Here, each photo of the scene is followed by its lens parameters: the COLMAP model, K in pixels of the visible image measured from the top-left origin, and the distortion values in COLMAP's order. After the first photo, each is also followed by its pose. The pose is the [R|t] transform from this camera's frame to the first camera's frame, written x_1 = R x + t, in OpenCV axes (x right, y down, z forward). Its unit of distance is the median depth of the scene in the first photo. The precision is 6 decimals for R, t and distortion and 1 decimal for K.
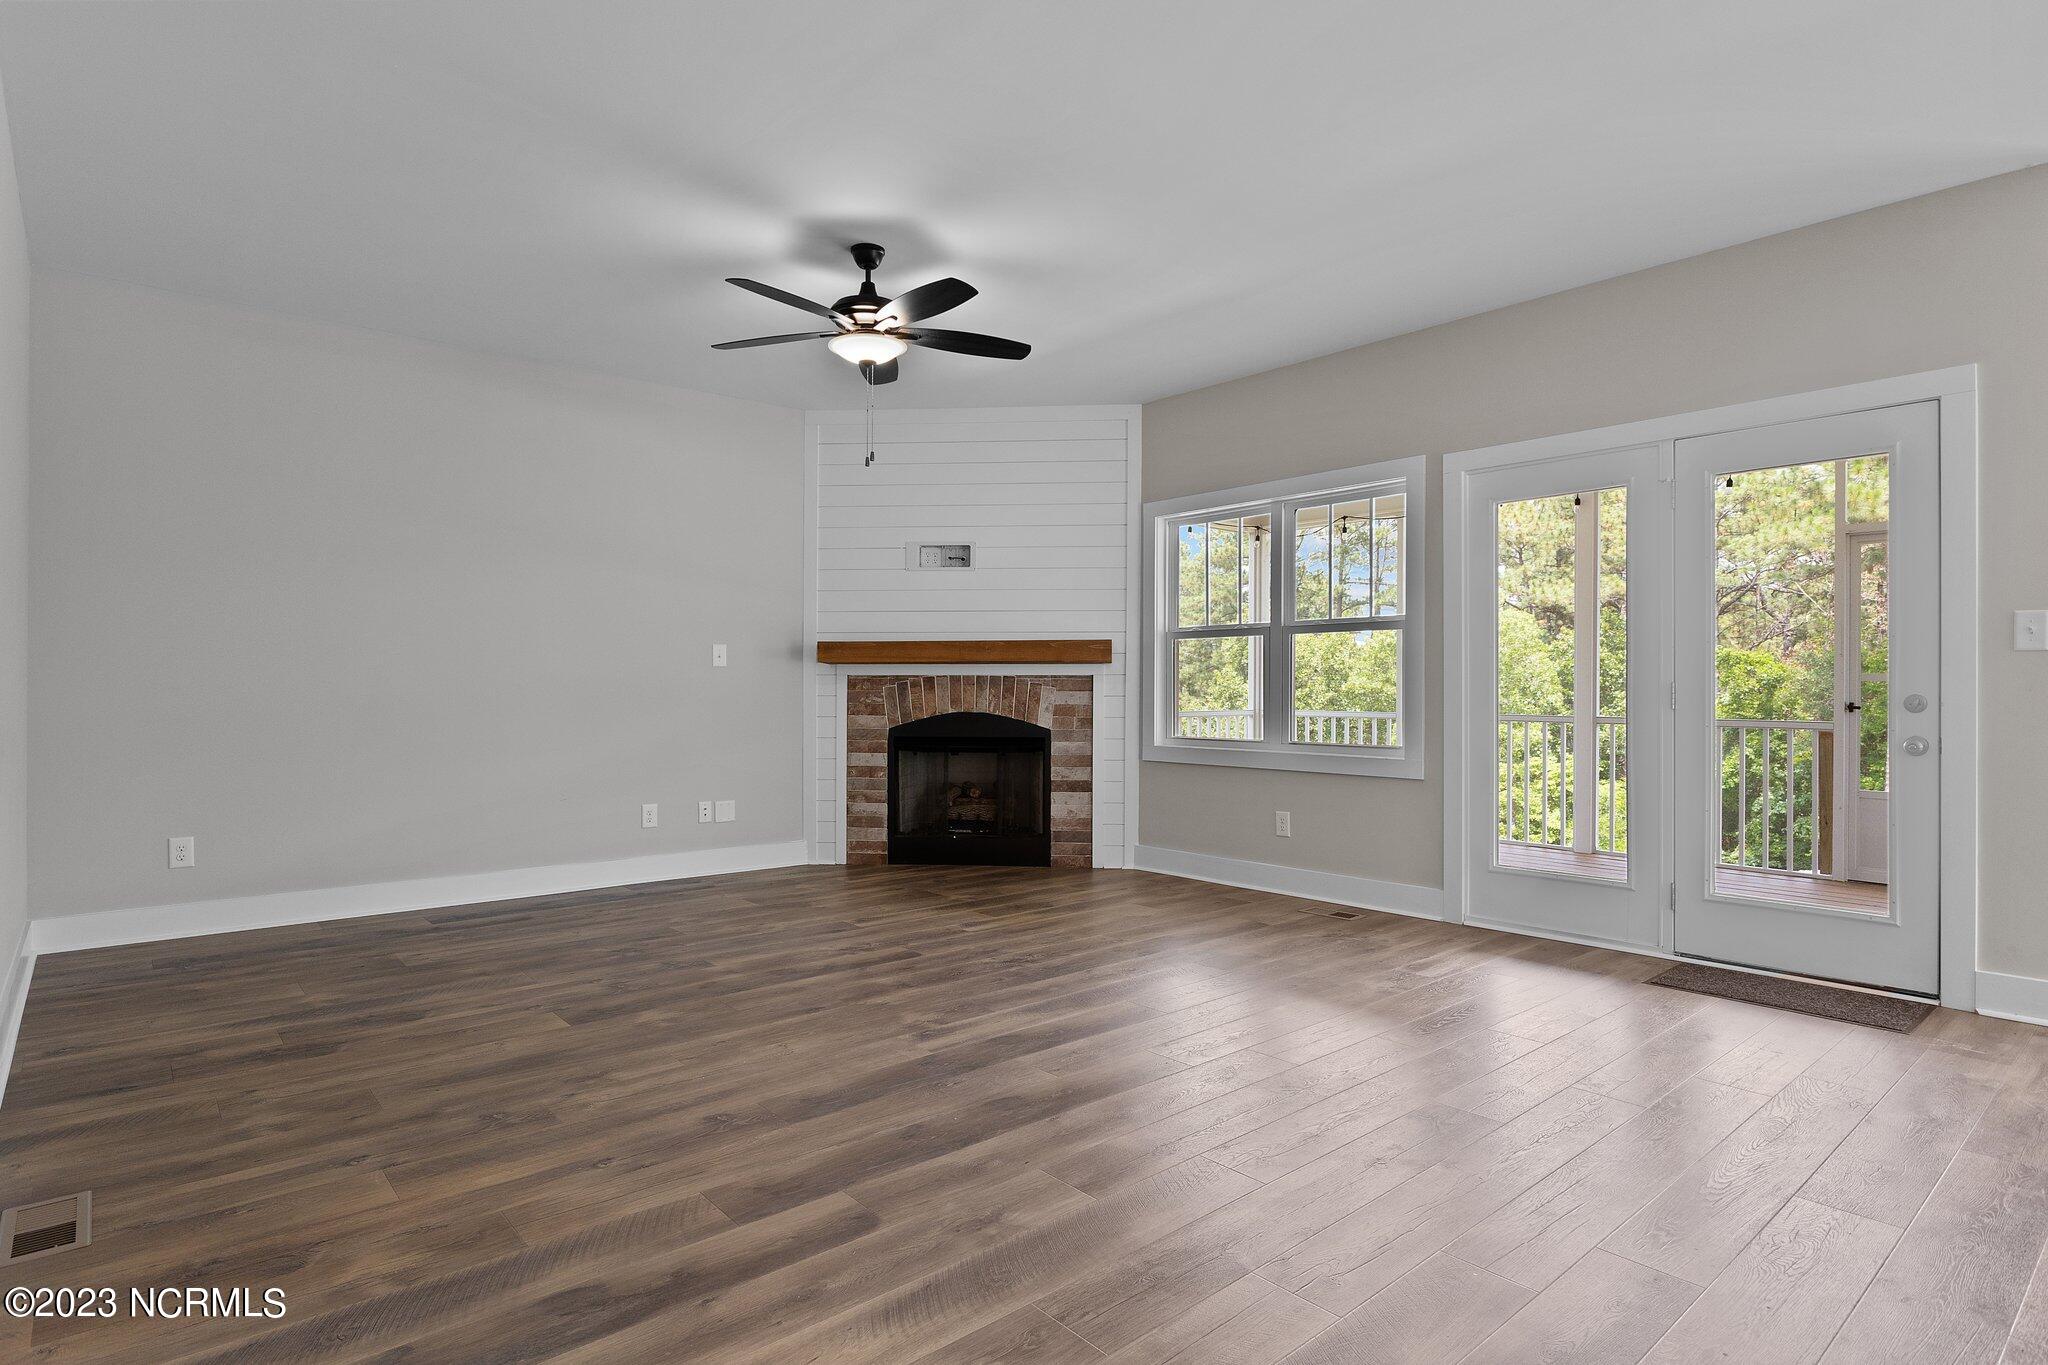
lens RADIAL K [[1071.3, 0, 1014.5], [0, 1071.3, 686.5], [0, 0, 1]] dist [-0.000098, -0.000634]
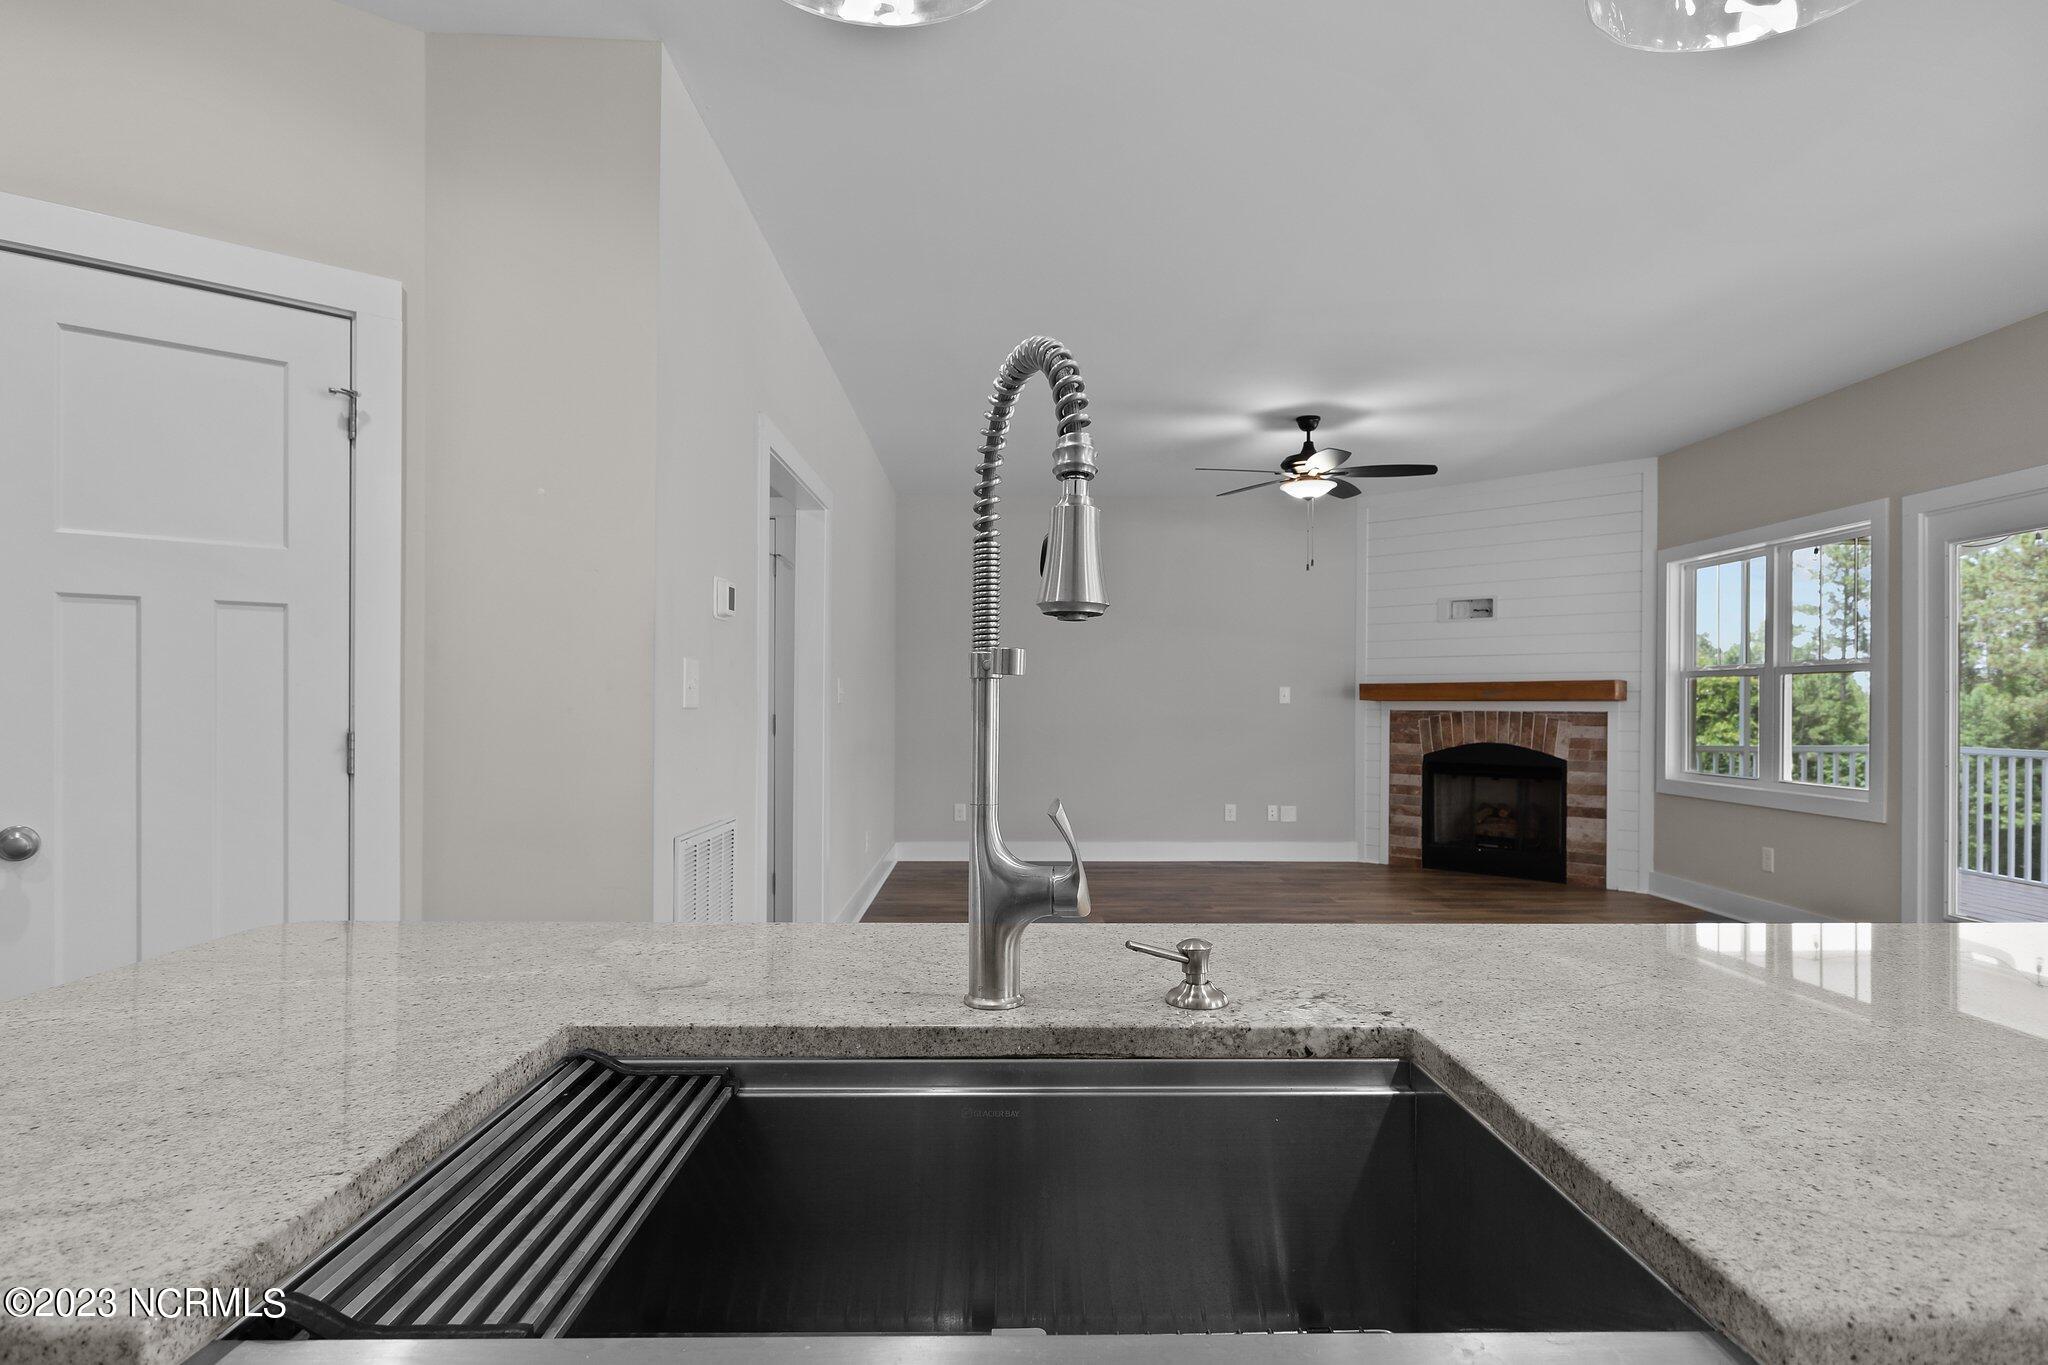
lens RADIAL K [[1083.4, 0, 1026.1], [0, 1083.4, 700.9], [0, 0, 1]] dist [-0.000782, -0.001495]
pose [[0.775387, -0.000100, -0.631486, 0.308043], [-0.001102, 0.999998, -0.001512, -0.019110], [0.631486, 0.001868, 0.775385, -0.225113]]
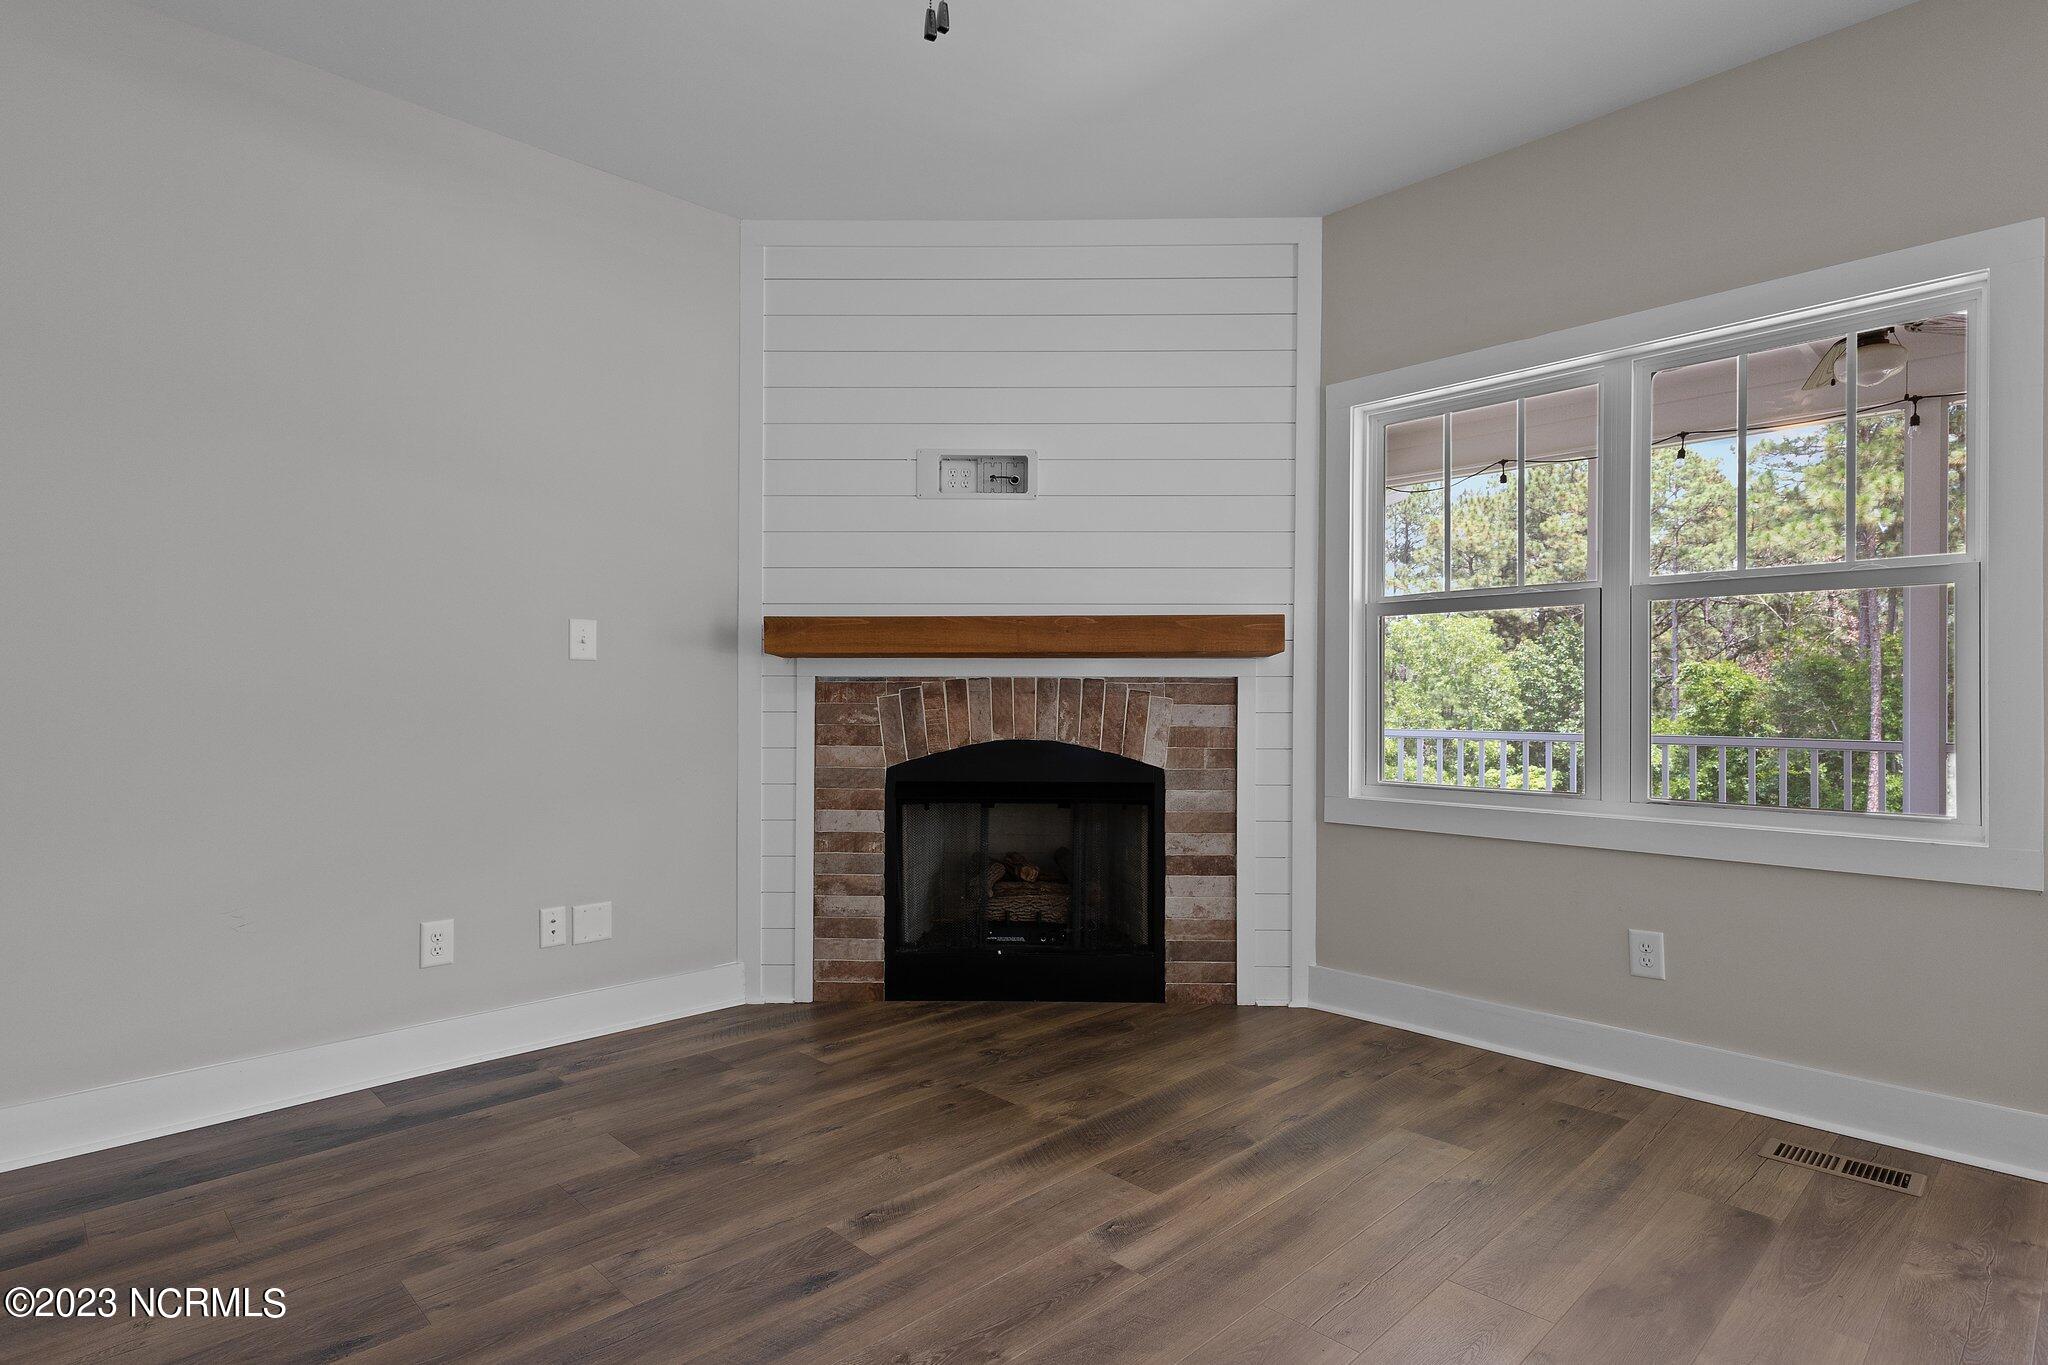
lens RADIAL K [[1053.6, 0, 1021.2], [0, 1053.6, 693.4], [0, 0, 1]] dist [0.024890, -0.000147]
pose [[0.997471, 0.001328, 0.071063, -0.086234], [-0.001045, 0.999991, -0.004013, 0.000829], [-0.071068, 0.003929, 0.997464, 0.425465]]
